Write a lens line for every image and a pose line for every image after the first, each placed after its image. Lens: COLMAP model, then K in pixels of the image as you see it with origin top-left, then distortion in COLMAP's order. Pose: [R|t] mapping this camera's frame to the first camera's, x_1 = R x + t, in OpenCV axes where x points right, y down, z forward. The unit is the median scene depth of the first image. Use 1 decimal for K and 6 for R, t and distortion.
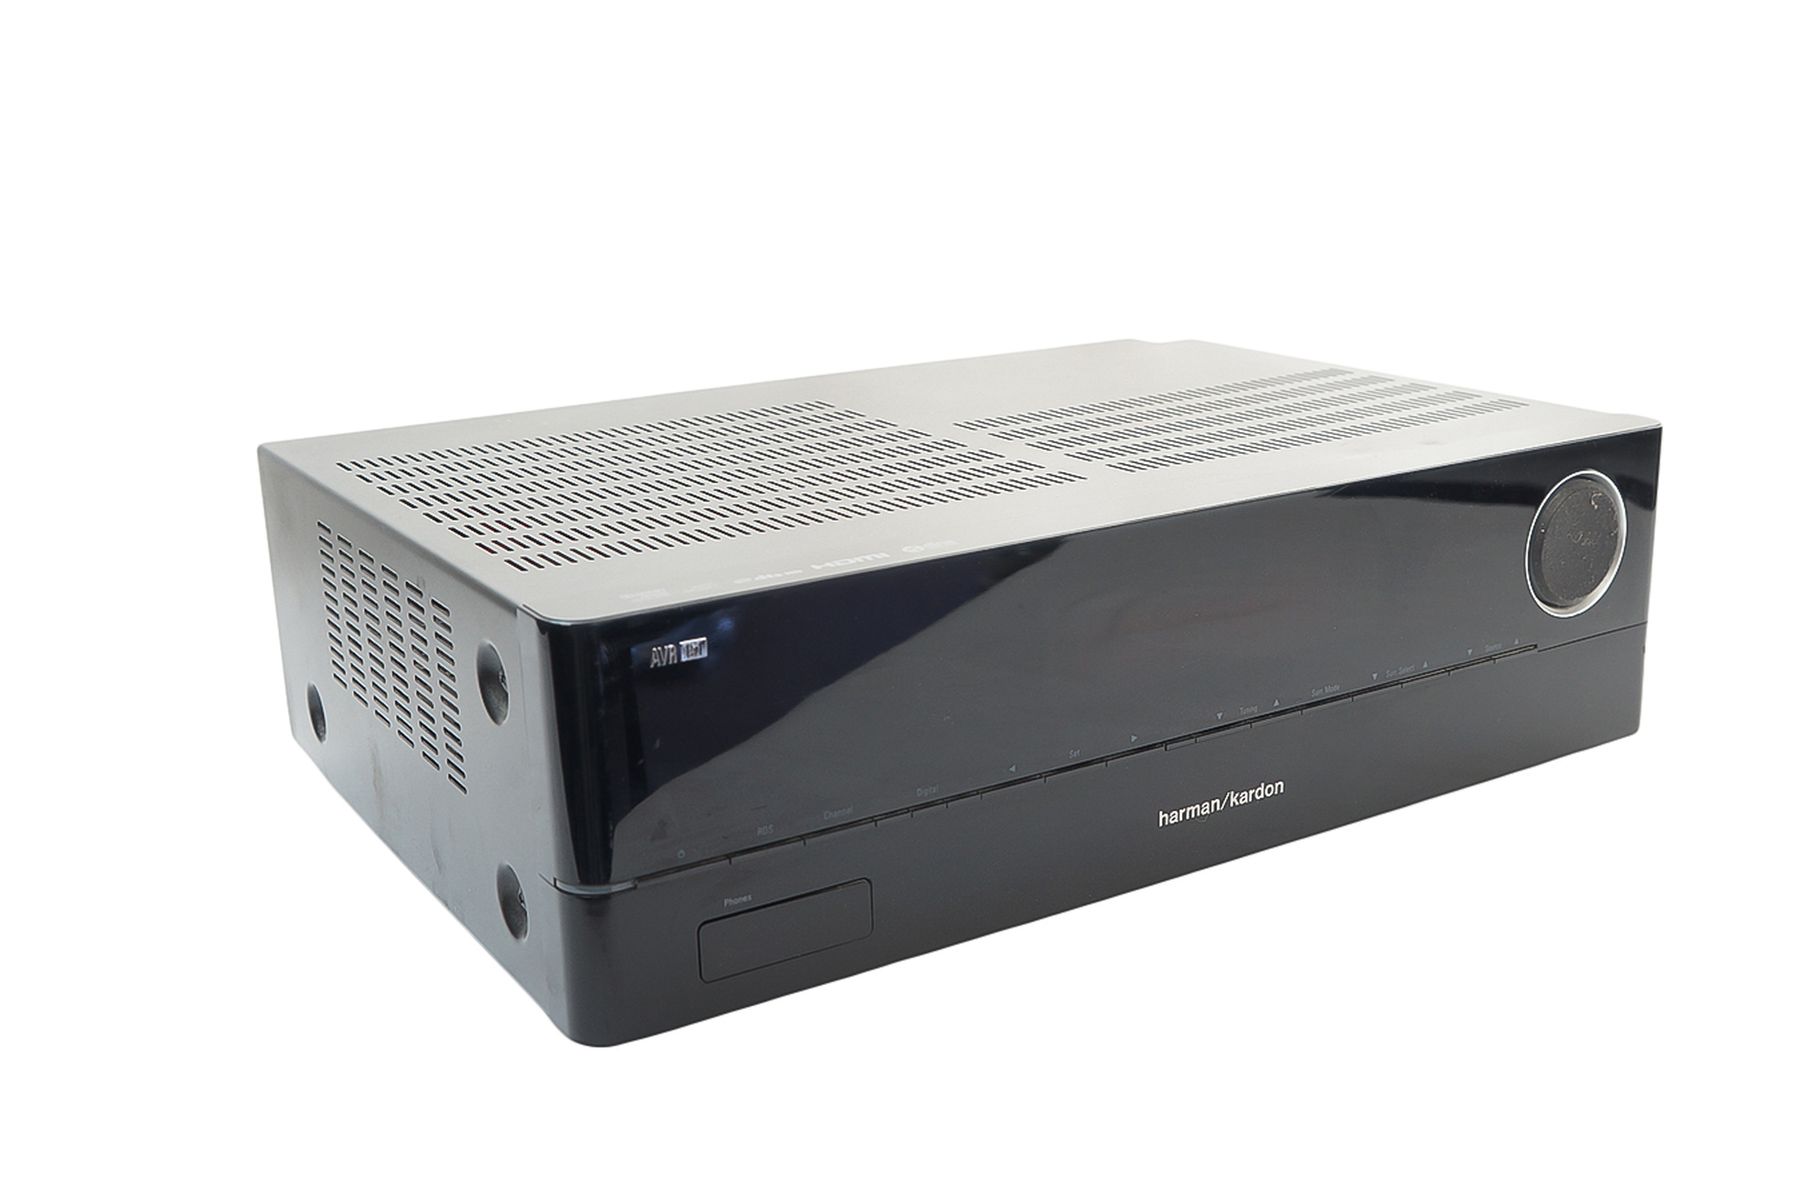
lens RADIAL K [[1953.2, 0, 900.0], [0, 1953.2, 597.0], [0, 0, 1]] dist [-0.011197, 0.016569]
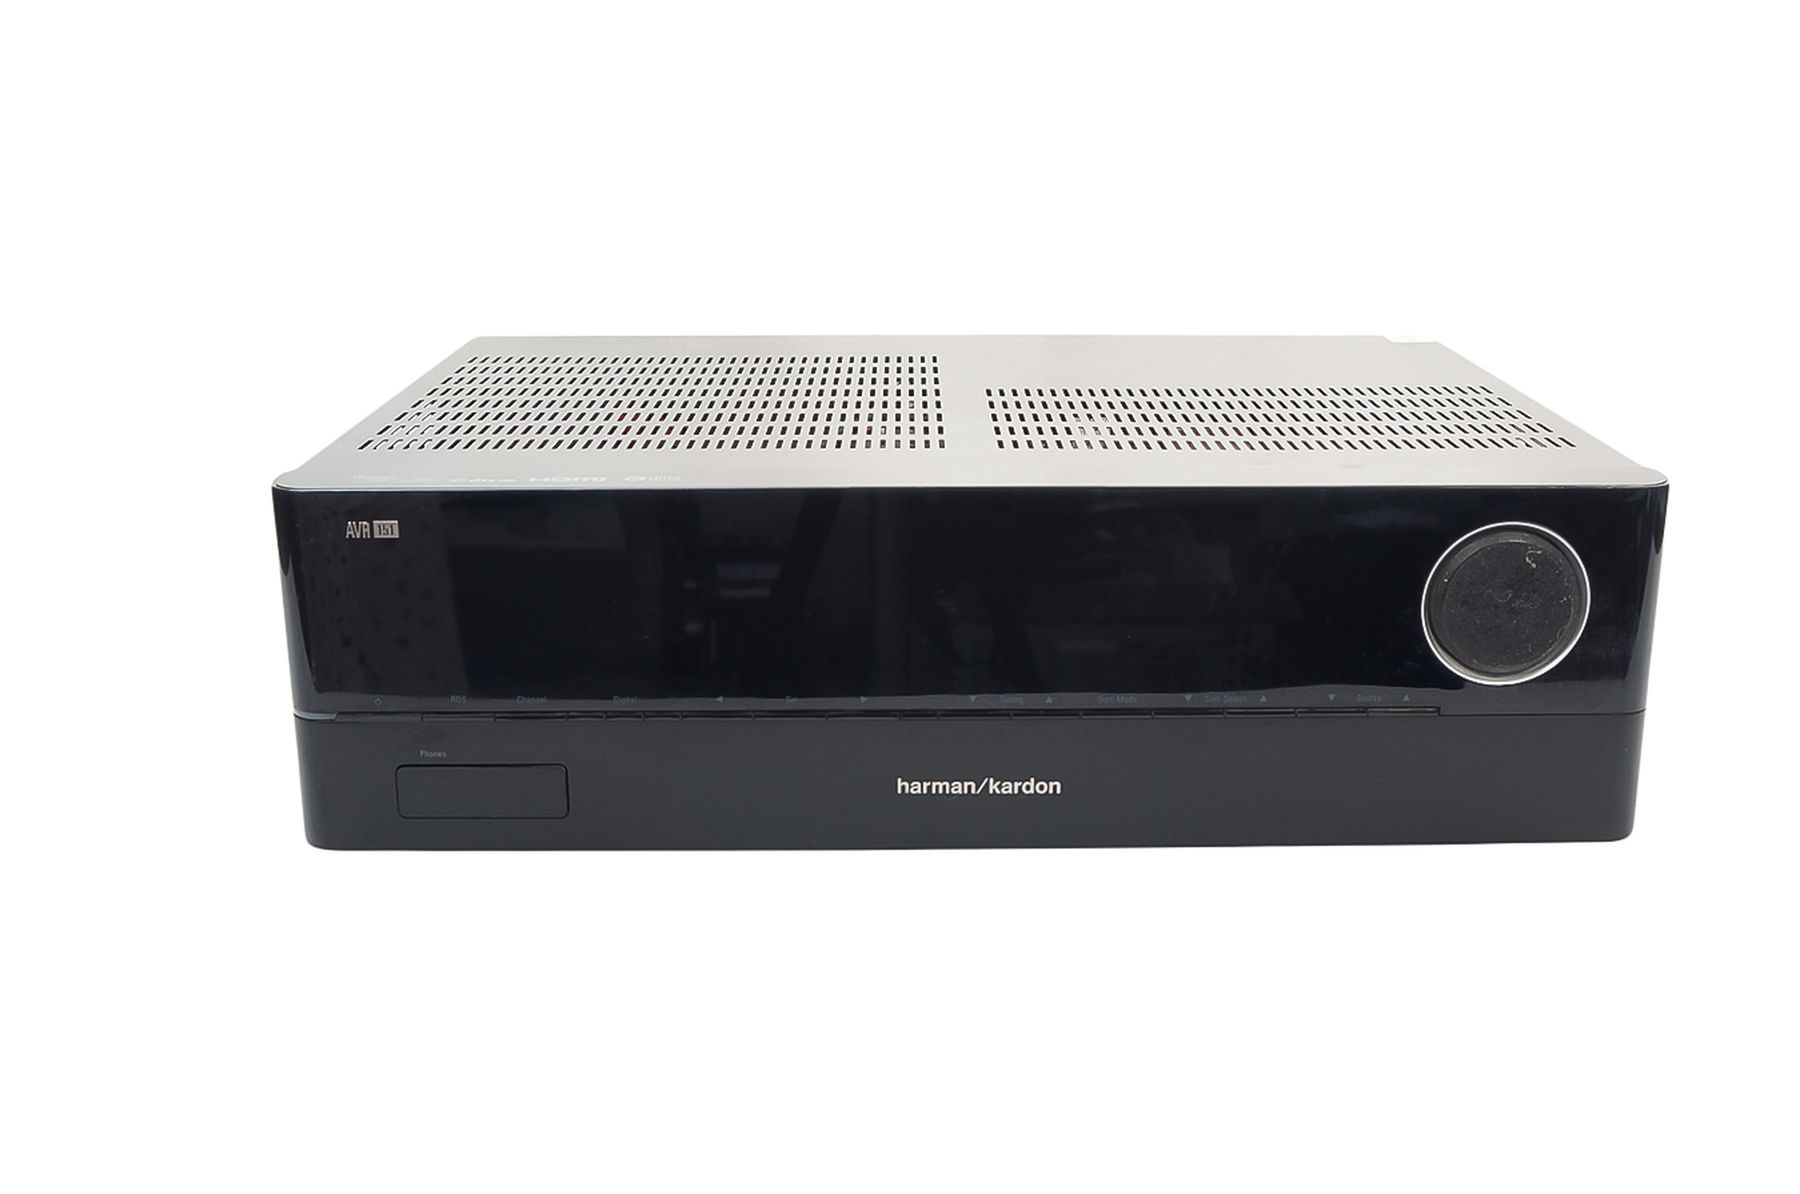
lens RADIAL K [[1953.2, 0, 900.0], [0, 1953.2, 597.0], [0, 0, 1]] dist [-0.011197, 0.016569]
pose [[0.843605, 0.178457, -0.506442, 0.616698], [-0.159911, 0.983859, 0.080315, -0.062506], [0.512600, 0.013231, 0.858526, 0.129179]]
